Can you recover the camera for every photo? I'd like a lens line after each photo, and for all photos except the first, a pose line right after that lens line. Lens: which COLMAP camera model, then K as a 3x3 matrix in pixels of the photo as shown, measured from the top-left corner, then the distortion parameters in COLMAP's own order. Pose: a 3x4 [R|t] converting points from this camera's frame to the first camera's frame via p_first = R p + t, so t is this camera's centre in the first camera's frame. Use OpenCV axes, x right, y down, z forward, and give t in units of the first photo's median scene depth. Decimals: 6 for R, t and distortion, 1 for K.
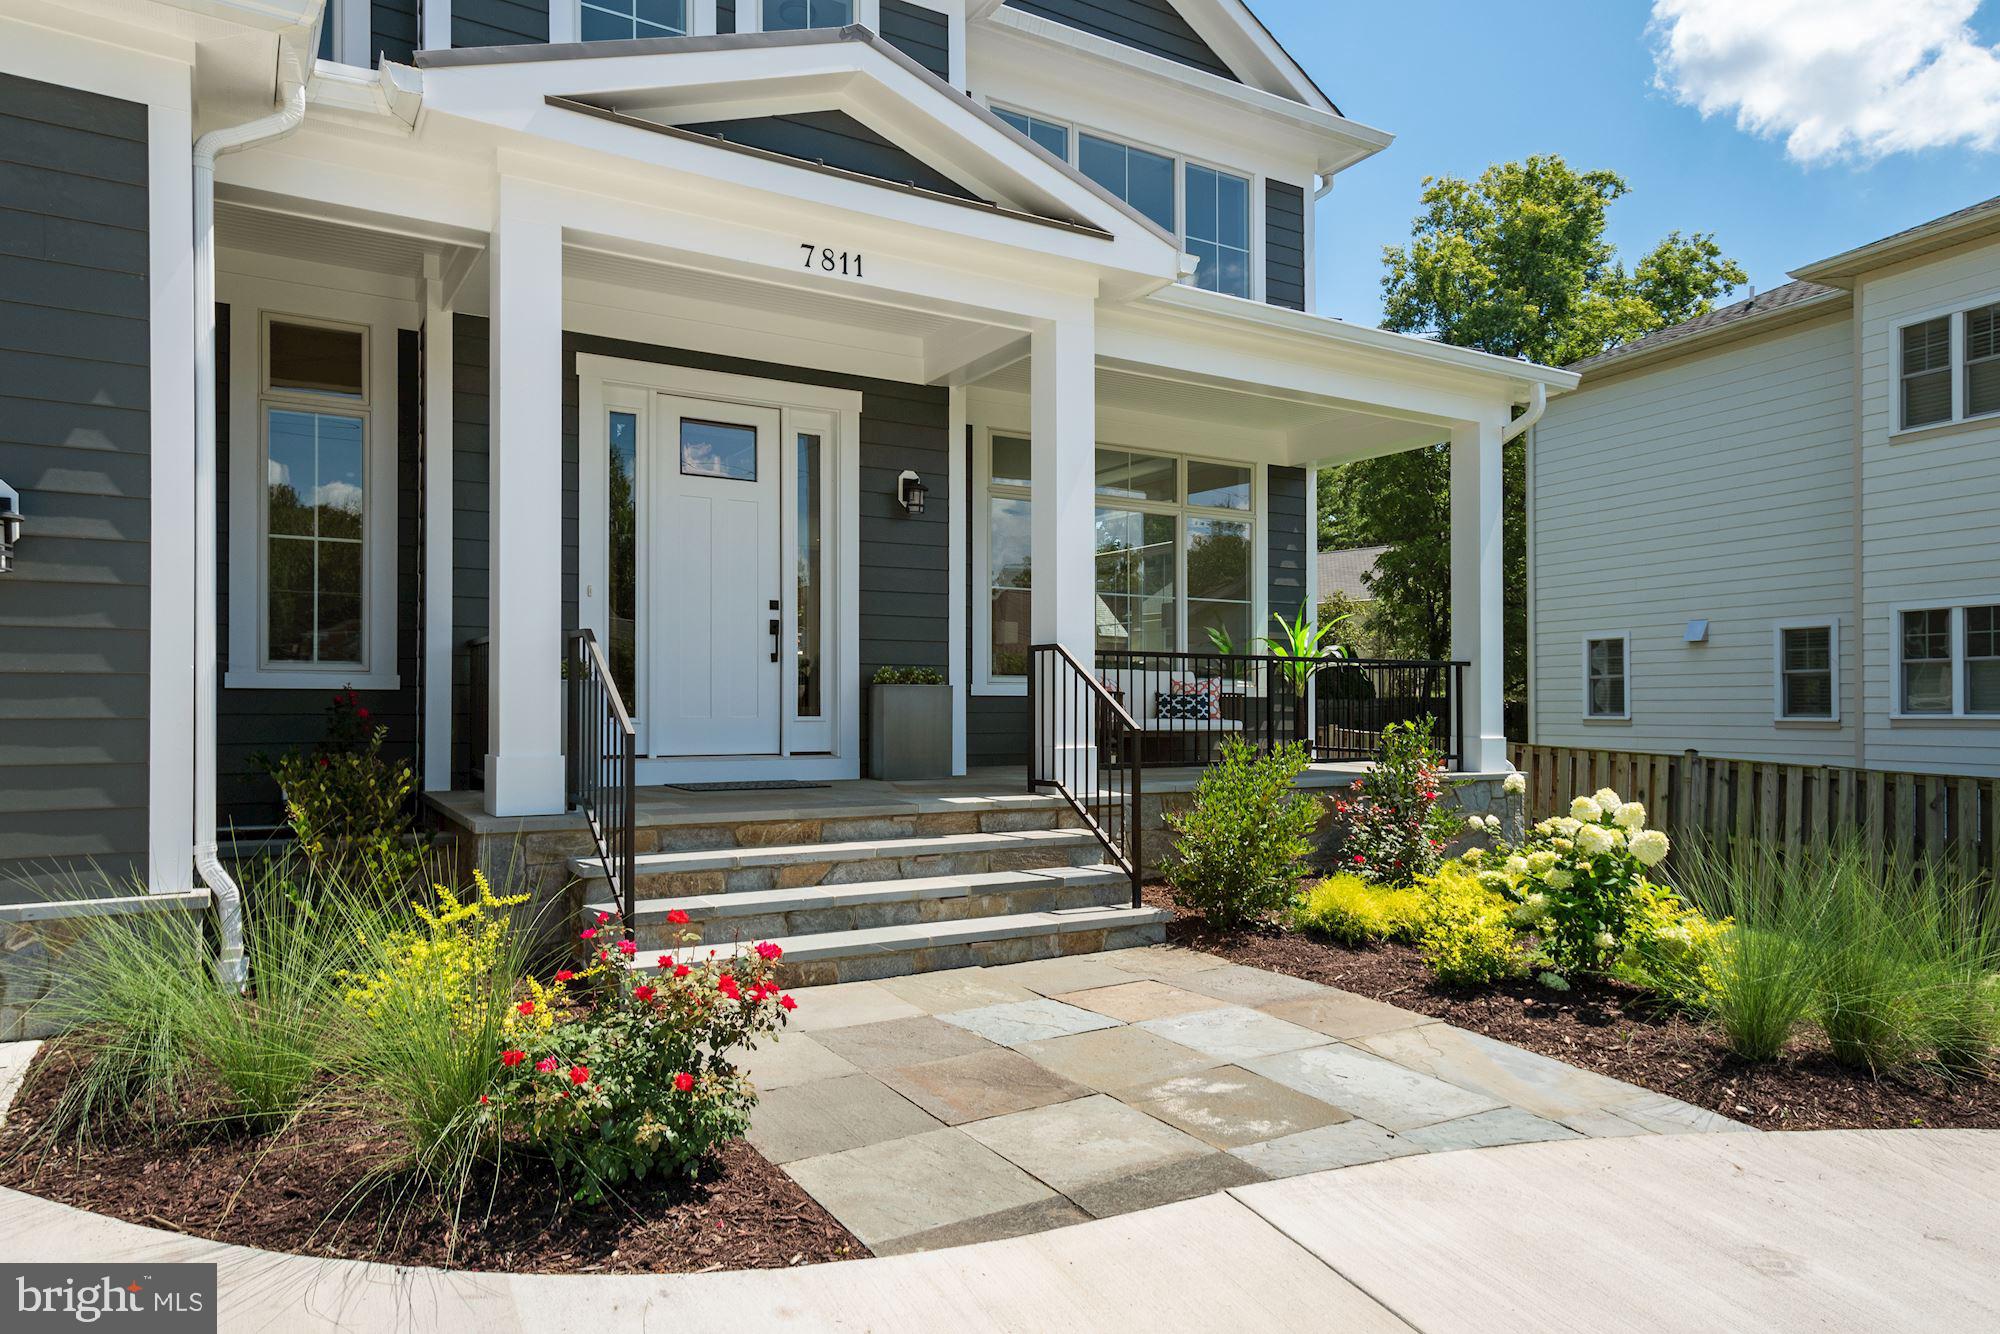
lens RADIAL K [[1256.4, 0, 963.0], [0, 1256.4, 674.2], [0, 0, 1]] dist [0.005495, 0.005309]
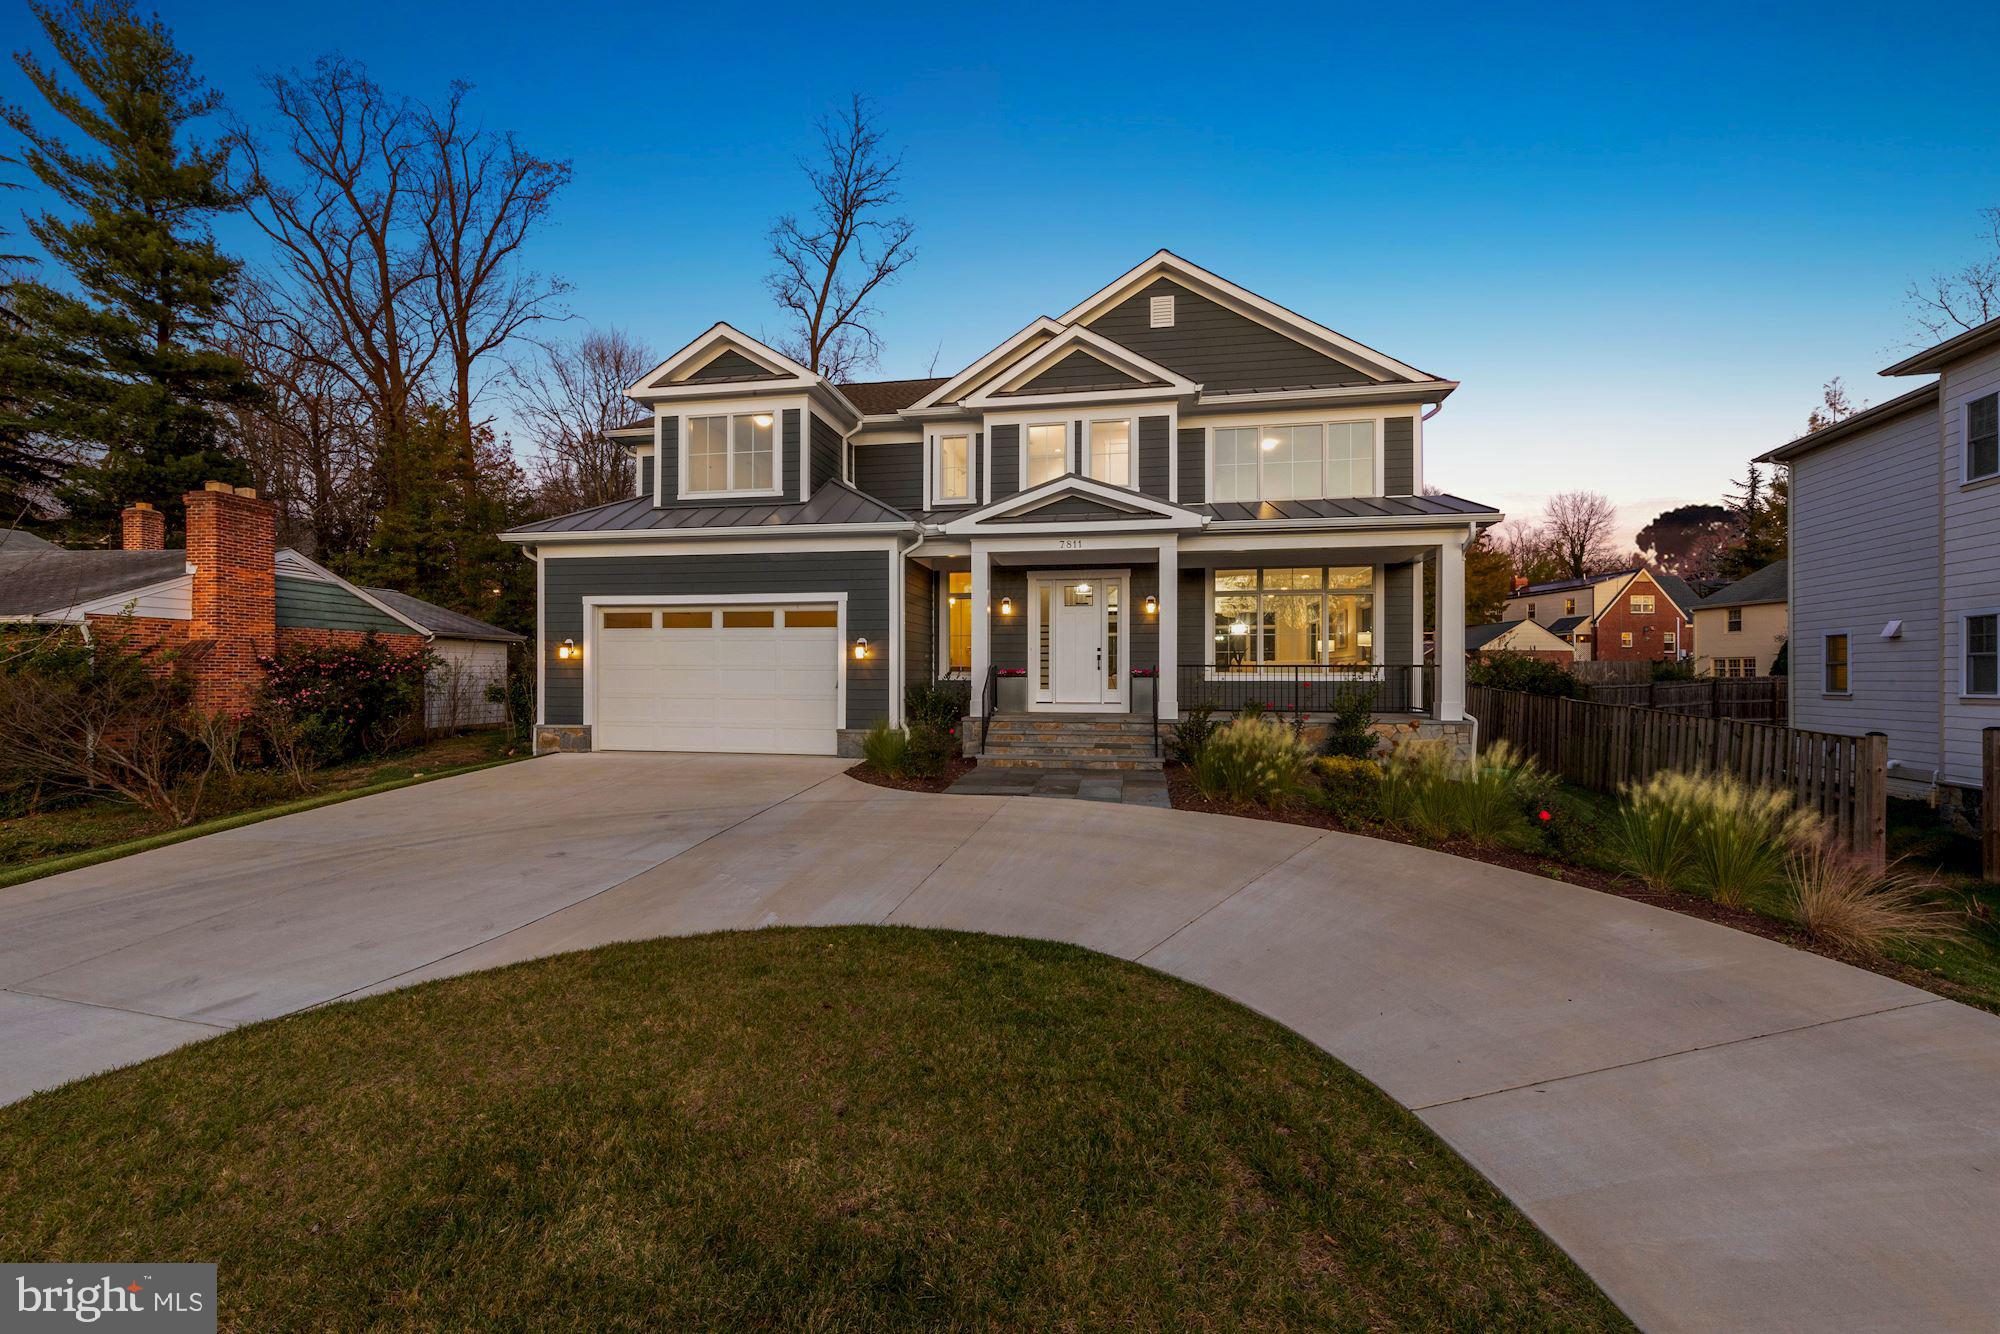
lens RADIAL K [[798.0, 0, 1000.8], [0, 798.0, 663.9], [0, 0, 1]] dist [0.010201, 0.000306]
pose [[0.765914, -0.008994, -0.642880, 0.613864], [0.016706, 0.999843, 0.005915, -0.026928], [0.642726, -0.015270, 0.765944, -0.374149]]
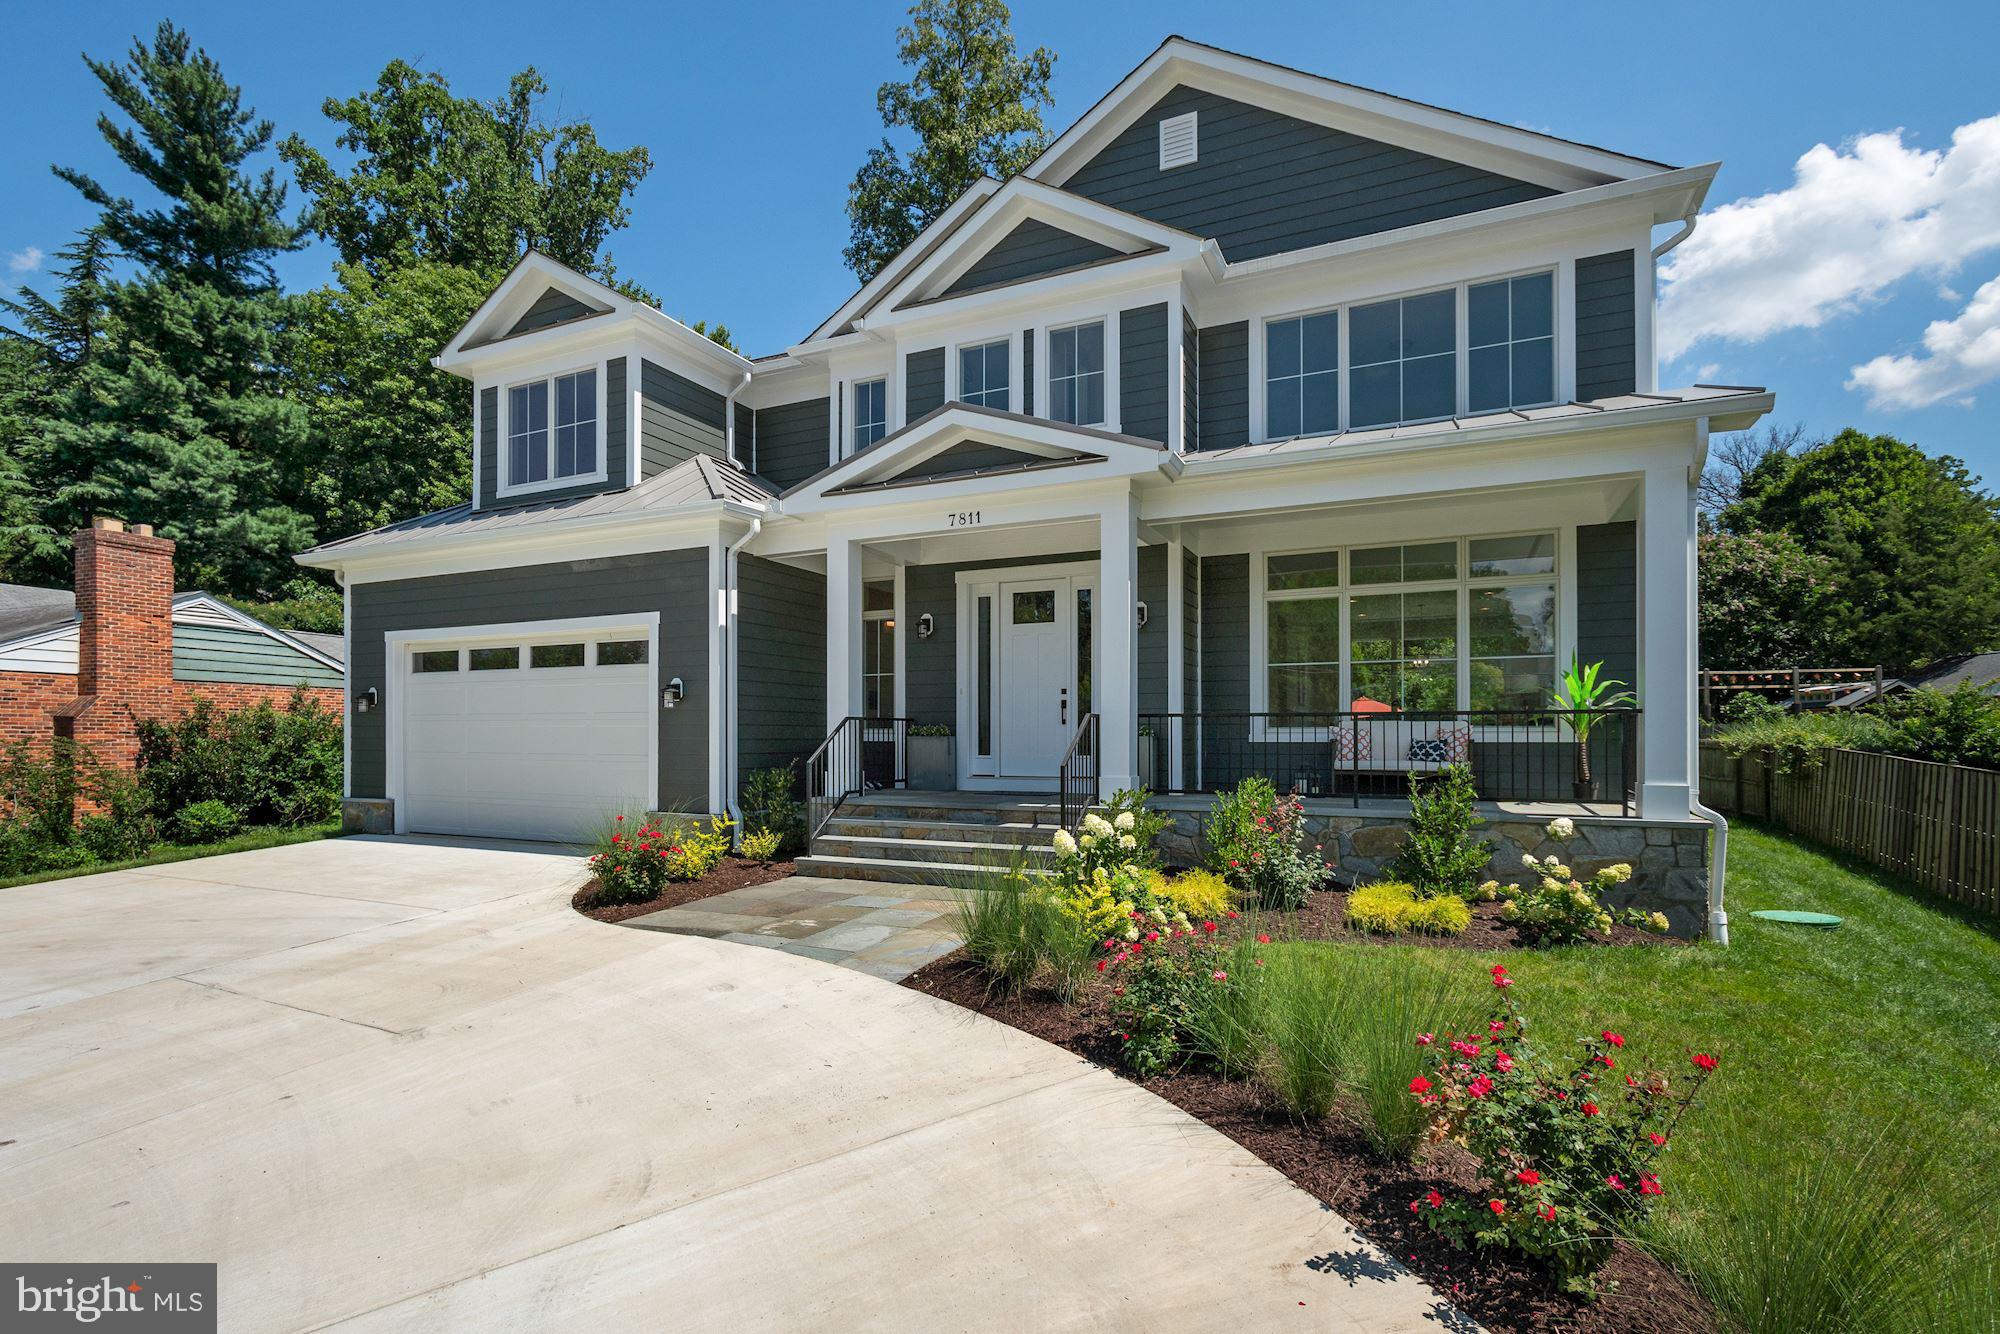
lens RADIAL K [[985.0, 0, 966.8], [0, 985.0, 723.2], [0, 0, 1]] dist [-0.003503, 0.003446]
pose [[0.554483, -0.014120, -0.832076, 0.680148], [0.021935, 0.999757, -0.002348, -0.008027], [0.831906, -0.016950, 0.554657, 0.097354]]
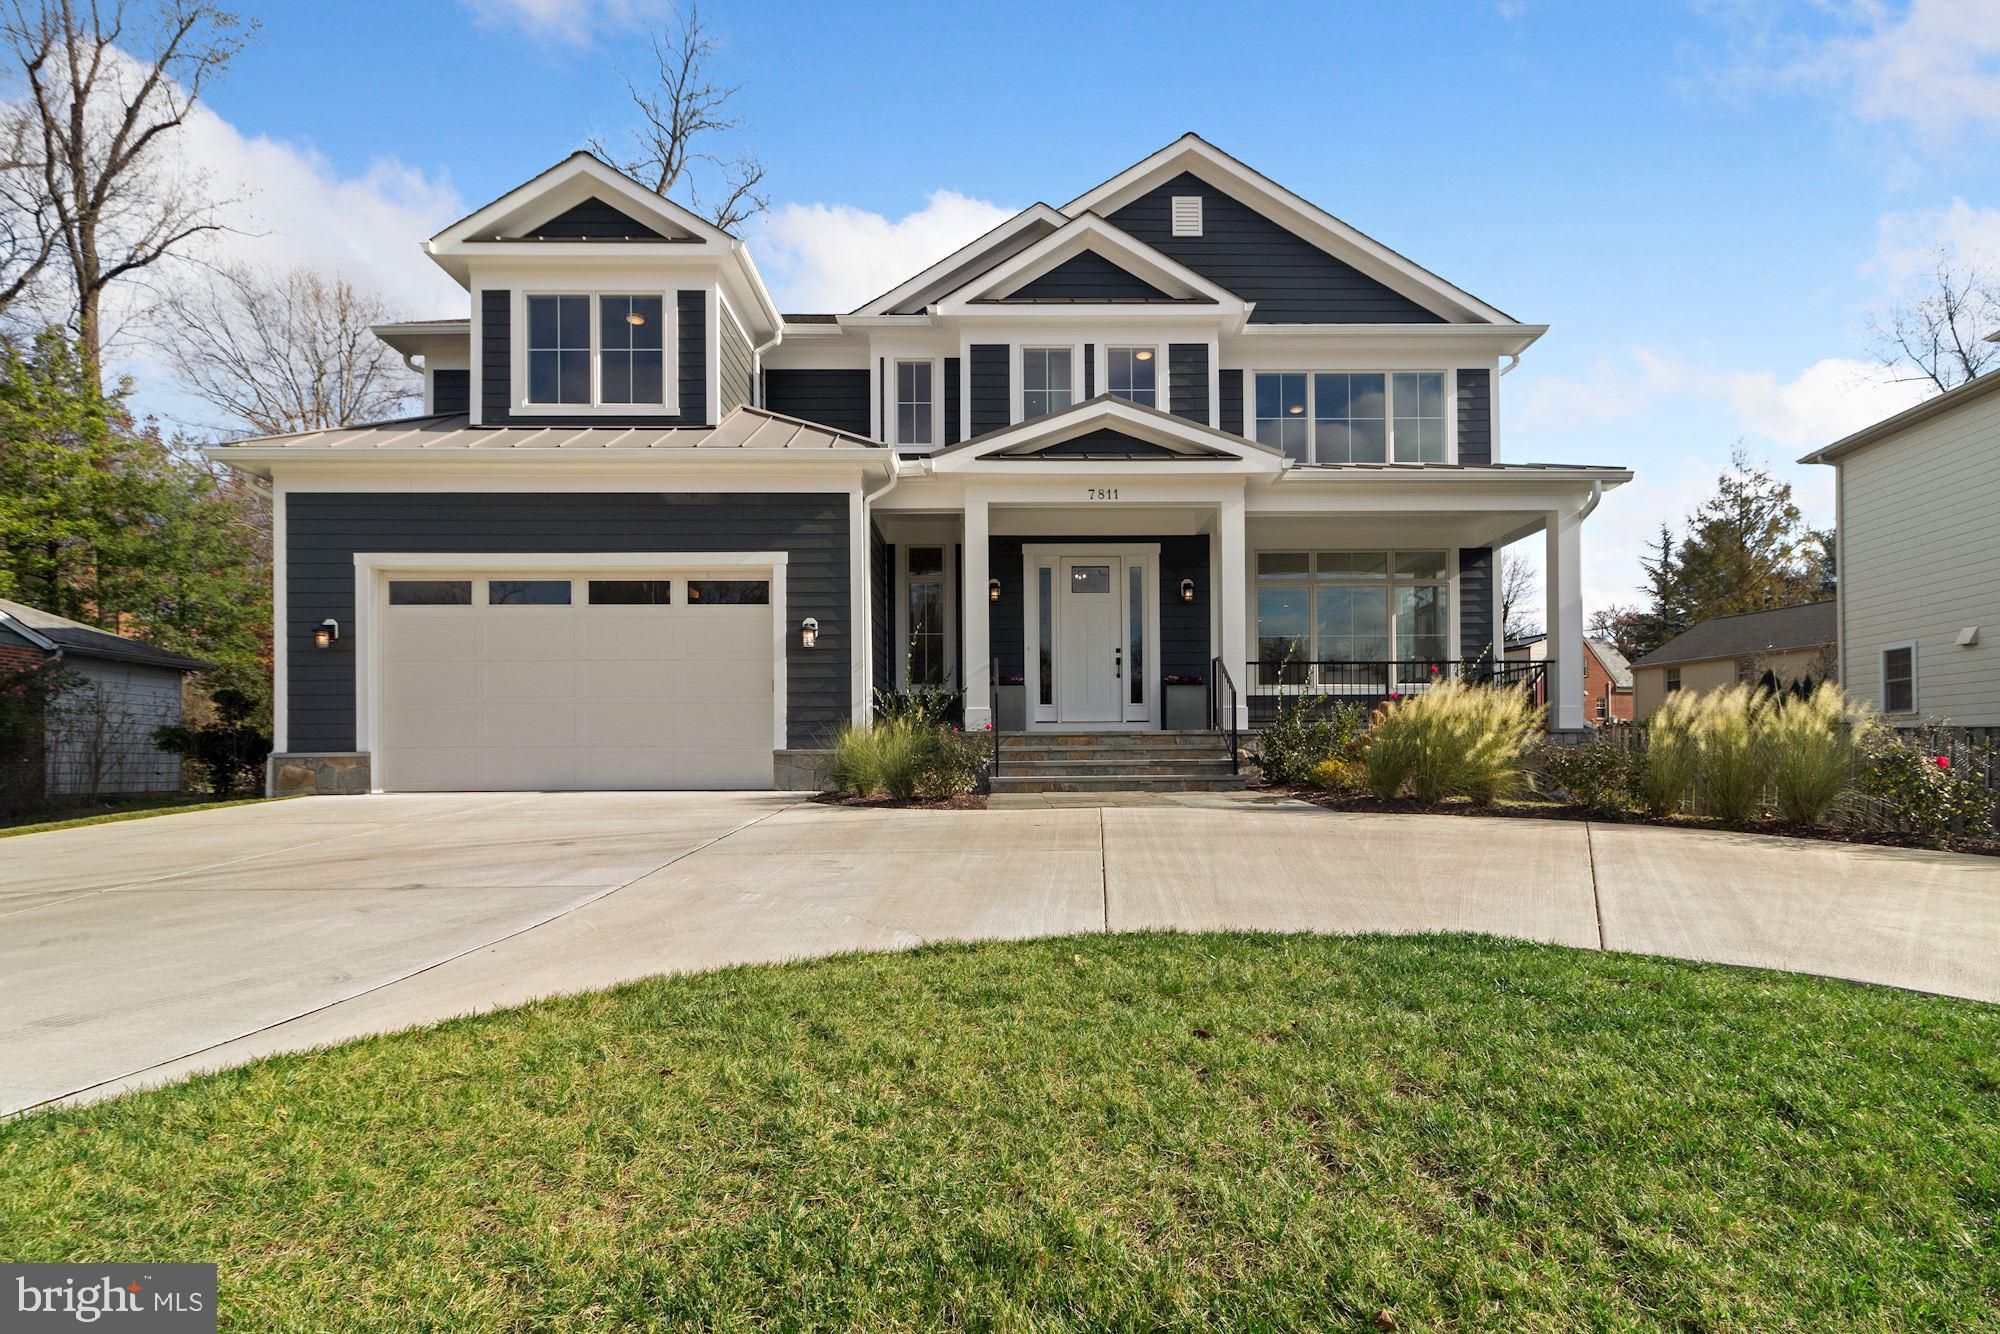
lens RADIAL K [[959.0, 0, 1023.0], [0, 959.0, 748.5], [0, 0, 1]] dist [0.005295, 0.000149]
pose [[0.873863, -0.018429, -0.485823, 0.360515], [0.022601, 0.999741, 0.002728, 0.074927], [0.485647, -0.013364, 0.874053, -0.356836]]
